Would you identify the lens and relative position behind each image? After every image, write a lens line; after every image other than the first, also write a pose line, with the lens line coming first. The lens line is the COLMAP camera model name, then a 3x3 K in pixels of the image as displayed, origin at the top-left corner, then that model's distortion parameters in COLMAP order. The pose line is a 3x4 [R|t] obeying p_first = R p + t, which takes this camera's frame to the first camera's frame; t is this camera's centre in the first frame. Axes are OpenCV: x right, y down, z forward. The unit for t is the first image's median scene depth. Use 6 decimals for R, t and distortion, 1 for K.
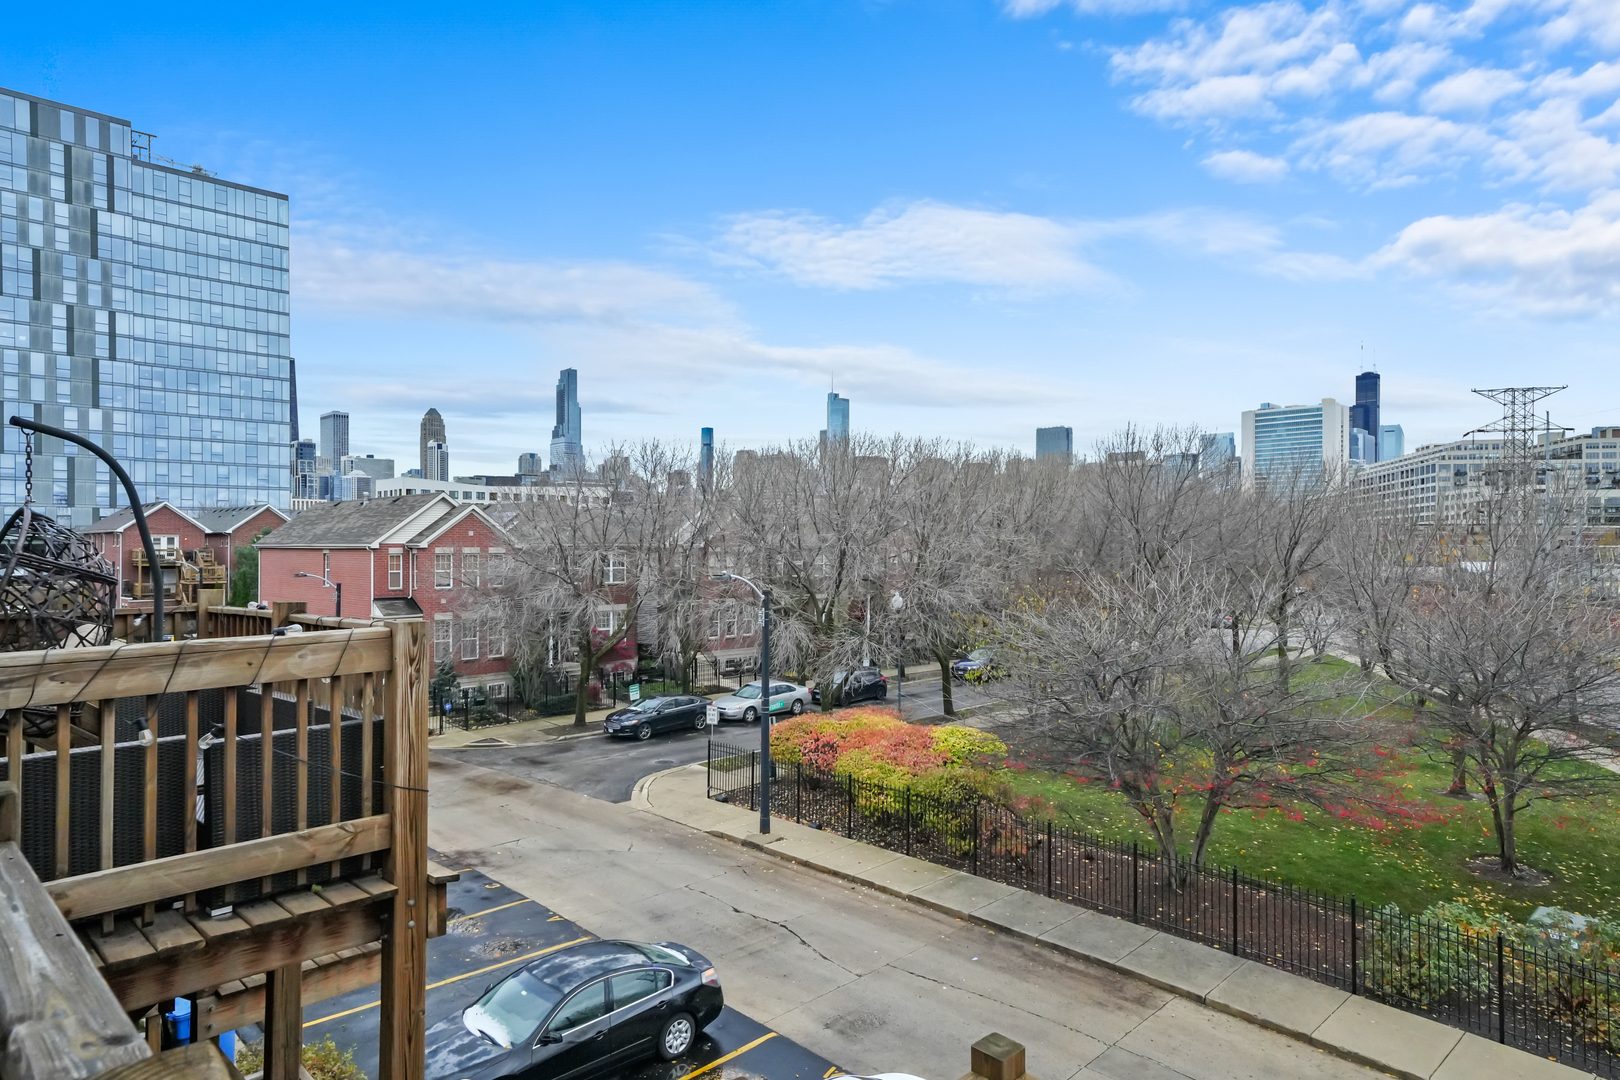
lens RADIAL K [[974.7, 0, 810.0], [0, 974.7, 540.0], [0, 0, 1]] dist [0.022740, -0.000194]
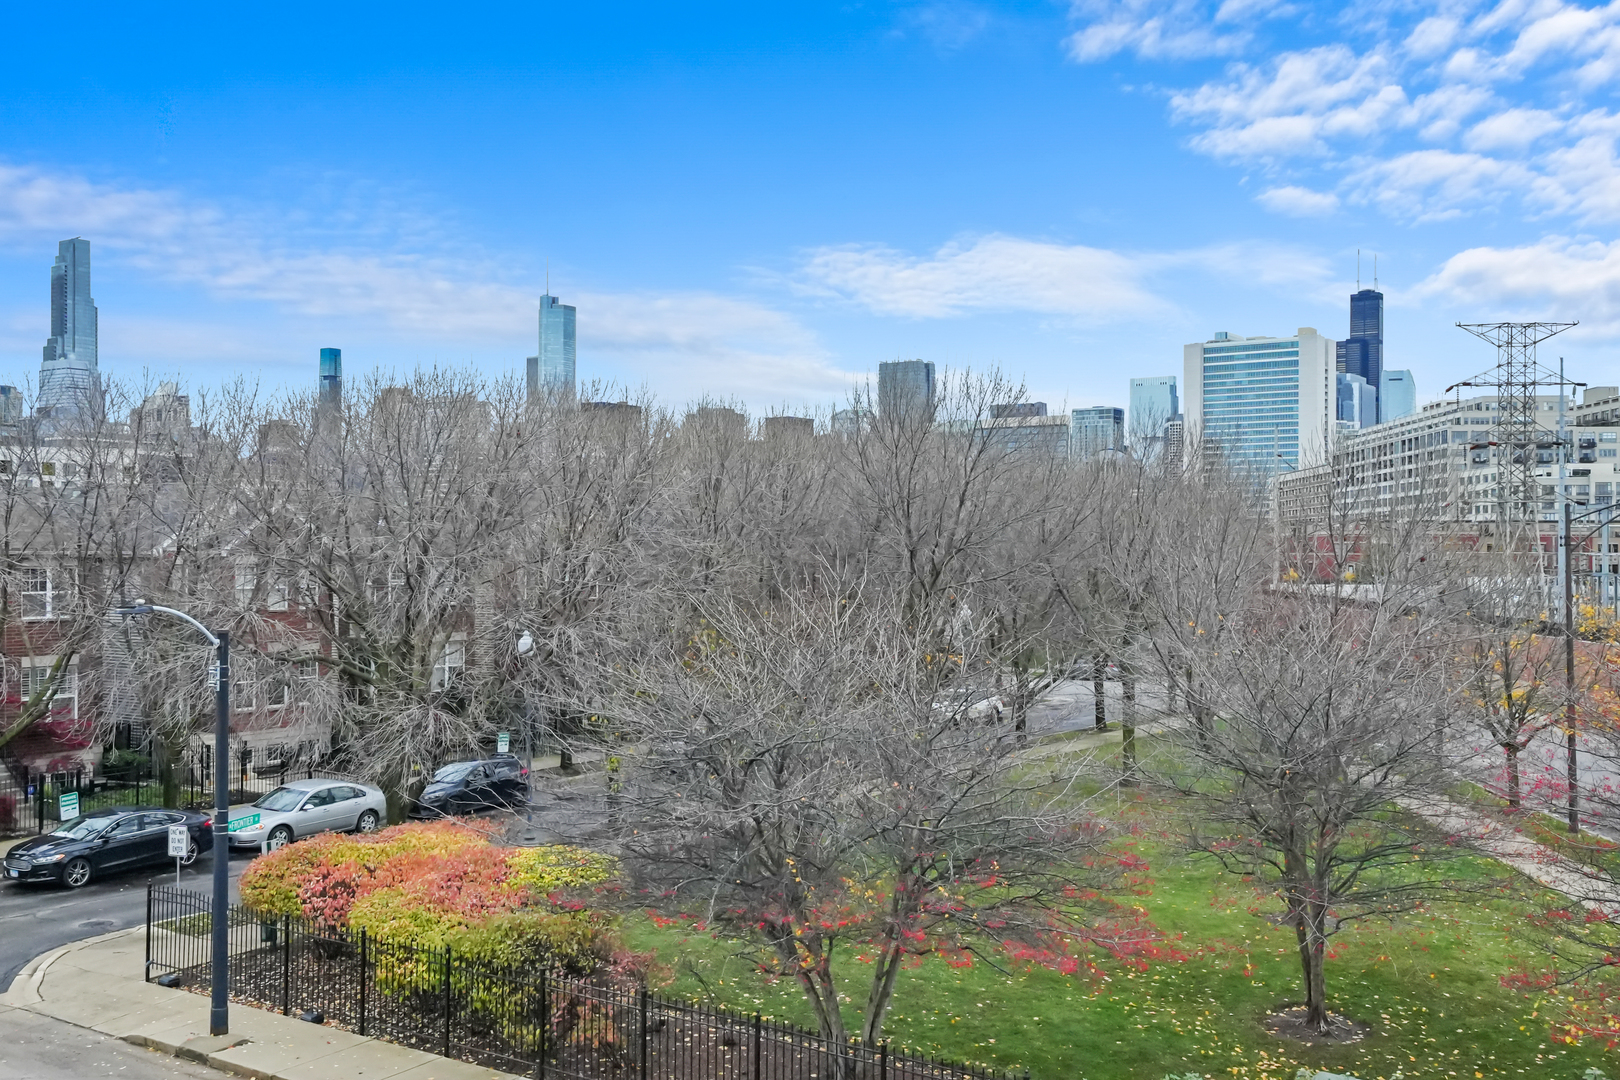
lens RADIAL K [[1611.1, 0, 810.0], [0, 1611.1, 540.0], [0, 0, 1]] dist [0.014488, 0.009256]
pose [[0.982904, 0.002289, 0.184104, 0.107885], [-0.002083, 0.999997, -0.001313, -0.003138], [-0.184107, 0.000907, 0.982906, -0.038812]]
